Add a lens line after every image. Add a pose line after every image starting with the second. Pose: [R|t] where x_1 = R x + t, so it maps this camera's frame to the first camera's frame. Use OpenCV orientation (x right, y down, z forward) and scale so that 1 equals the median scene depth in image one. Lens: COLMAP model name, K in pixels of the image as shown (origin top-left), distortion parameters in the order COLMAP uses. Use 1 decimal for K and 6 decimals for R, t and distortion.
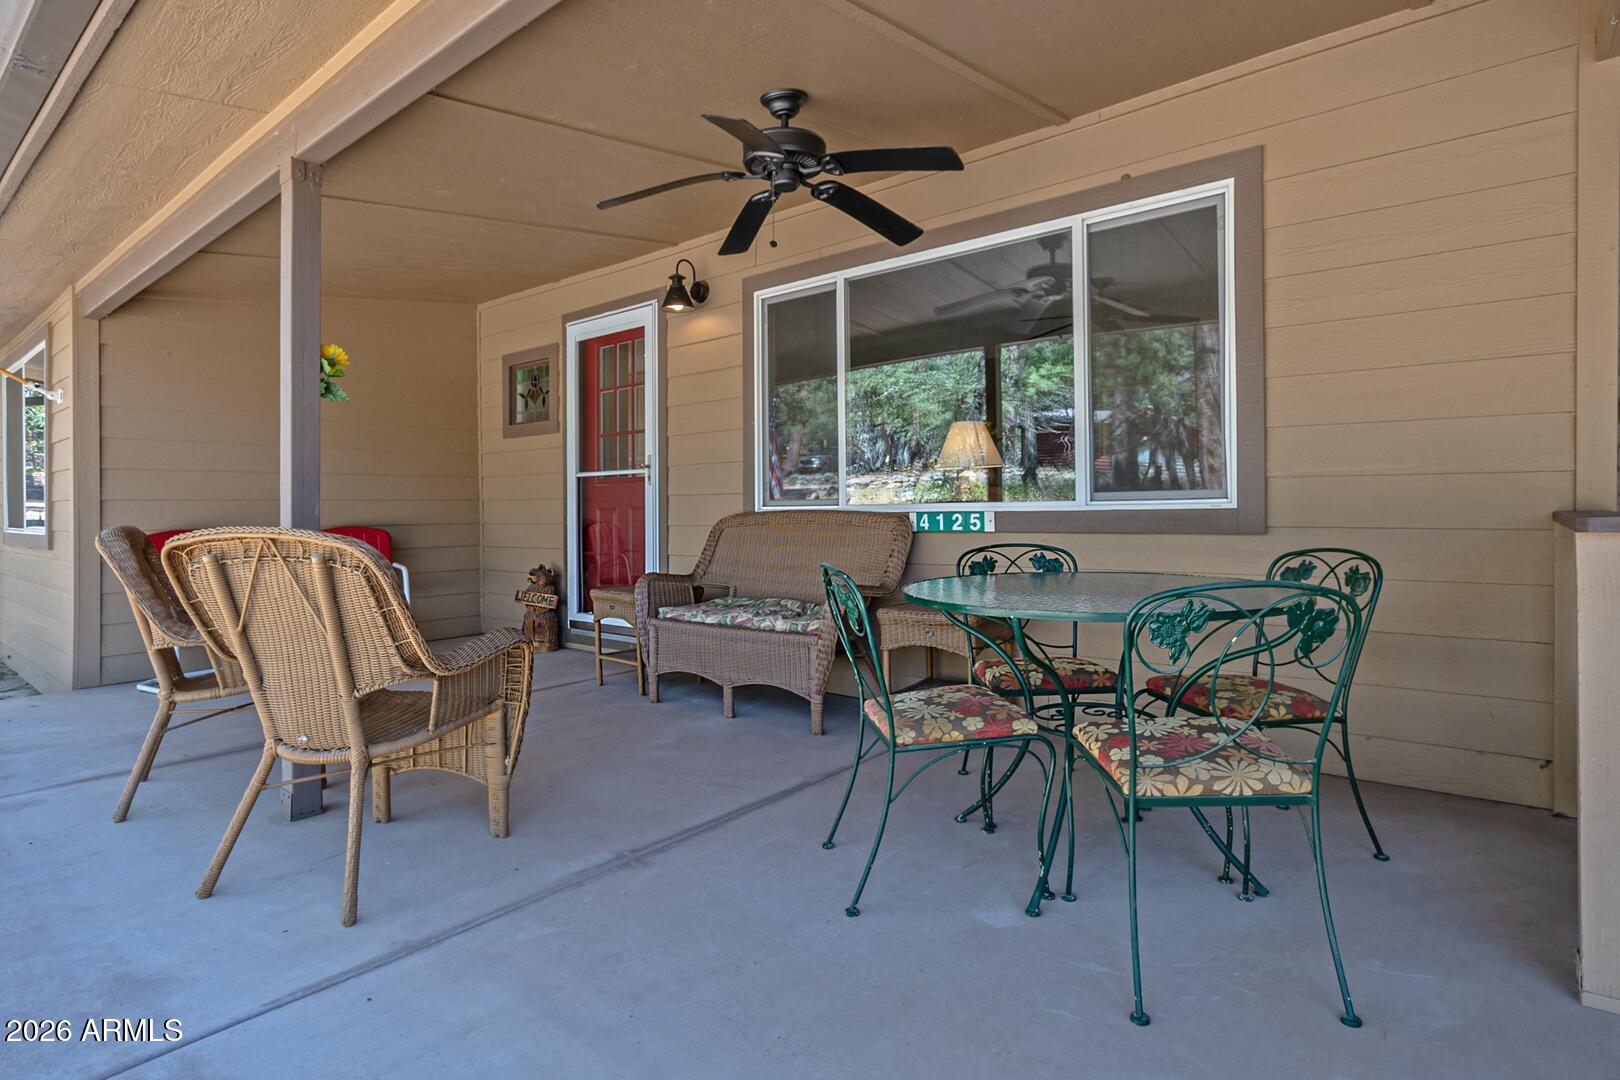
lens RADIAL K [[800.4, 0, 809.6], [0, 800.4, 488.6], [0, 0, 1]] dist [-0.003605, -0.000478]
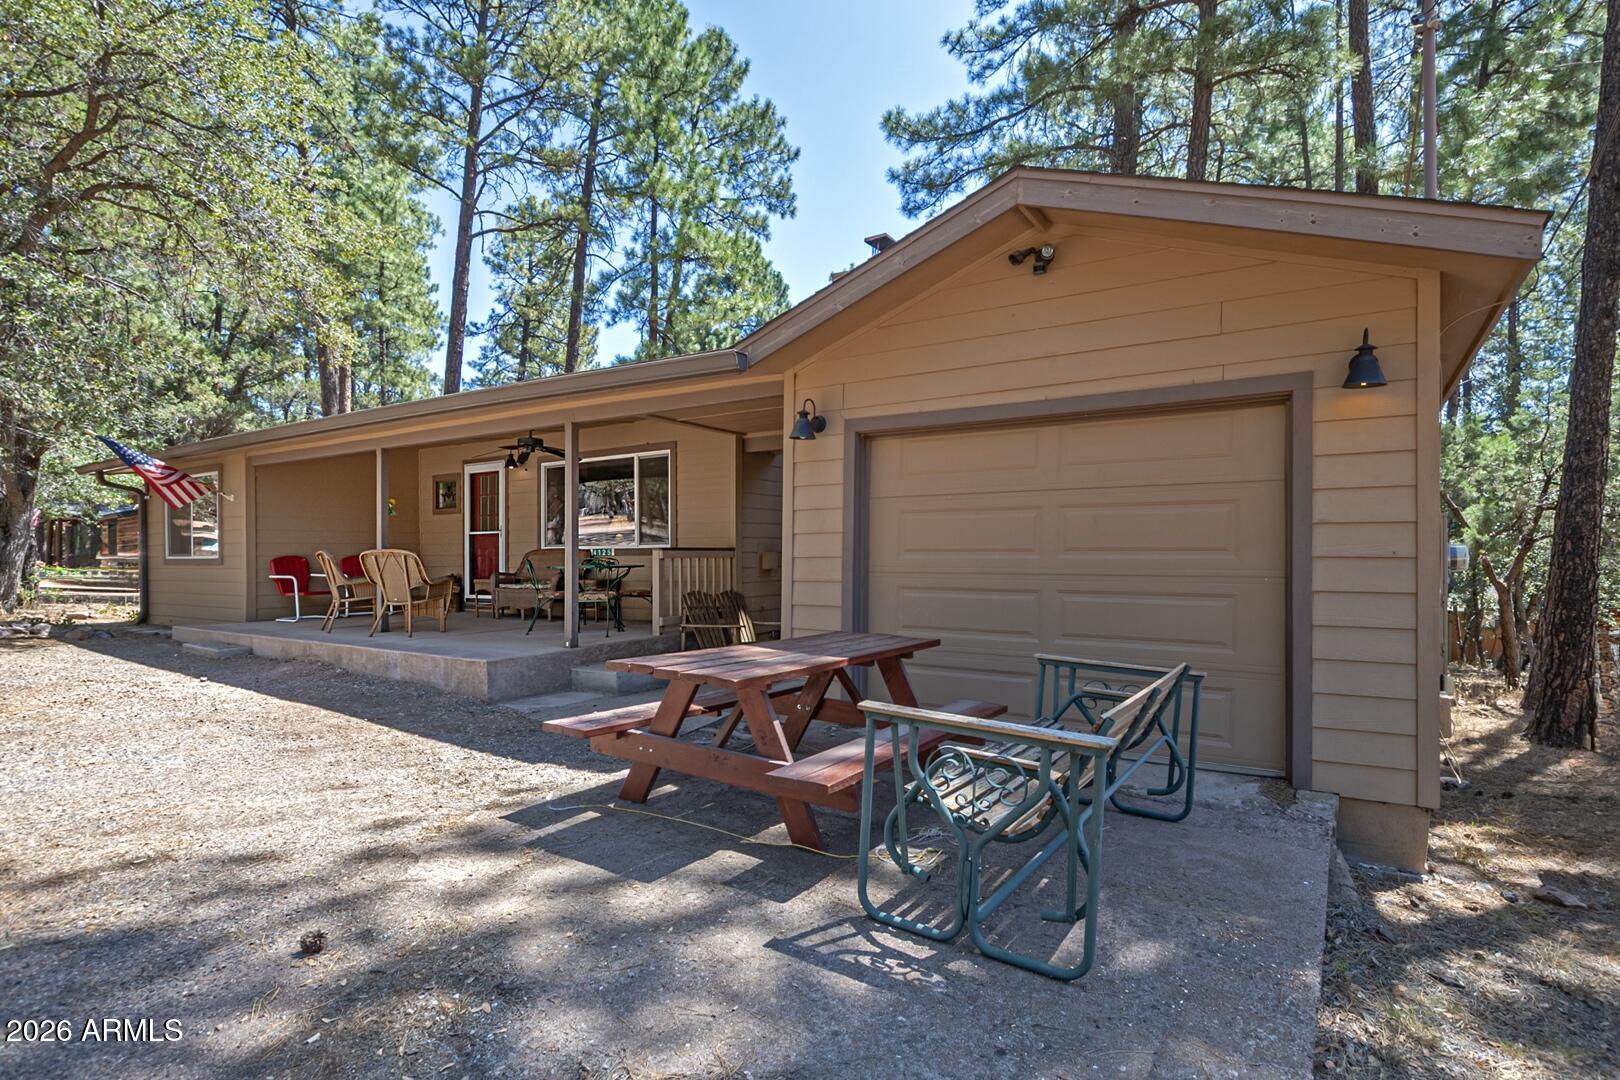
lens RADIAL K [[718.3, 0, 810.0], [0, 718.3, 540.0], [0, 0, 1]] dist [-0.000299, 0.000205]
pose [[0.988730, 0.003579, 0.149667, 0.442782], [-0.004313, 0.999980, 0.004581, -0.011889], [-0.149648, -0.005175, 0.988726, -1.423839]]
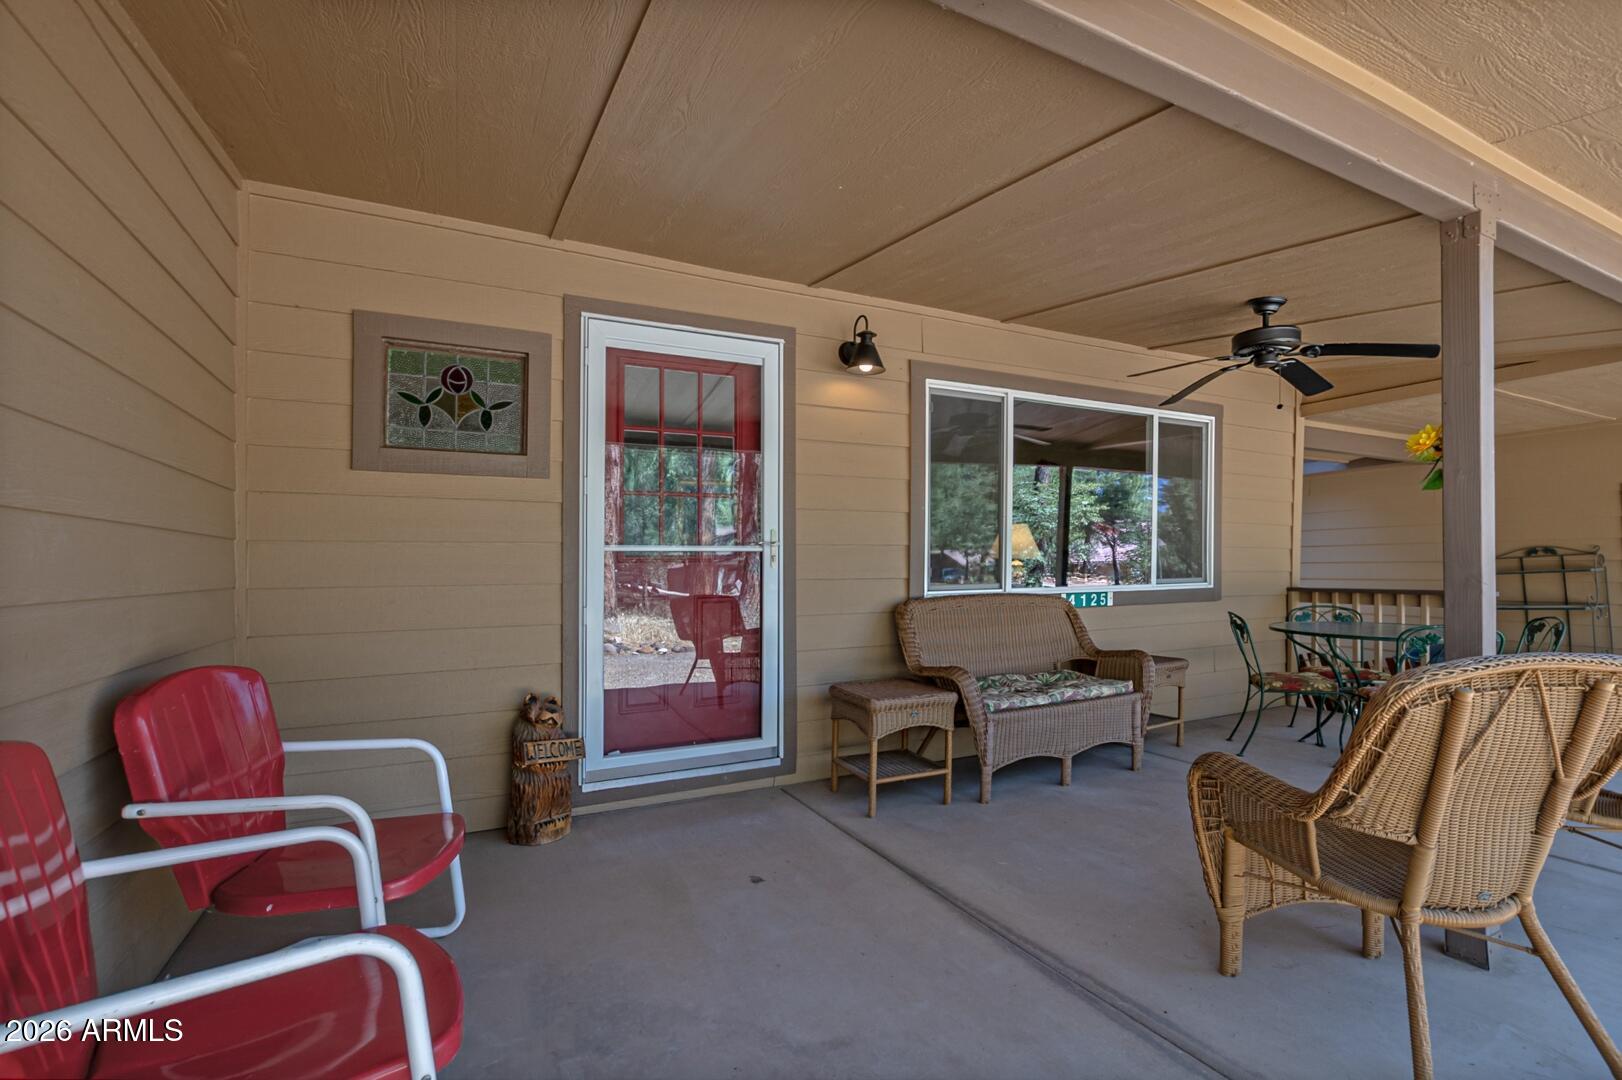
lens RADIAL K [[719.2, 0, 811.0], [0, 719.2, 540.0], [0, 0, 1]] dist [-0.000299, 0.000205]
pose [[0.422946, 0.053651, 0.904565, -0.928714], [-0.008545, 0.998437, -0.055224, 0.009413], [-0.906115, 0.015627, 0.422744, 0.741708]]
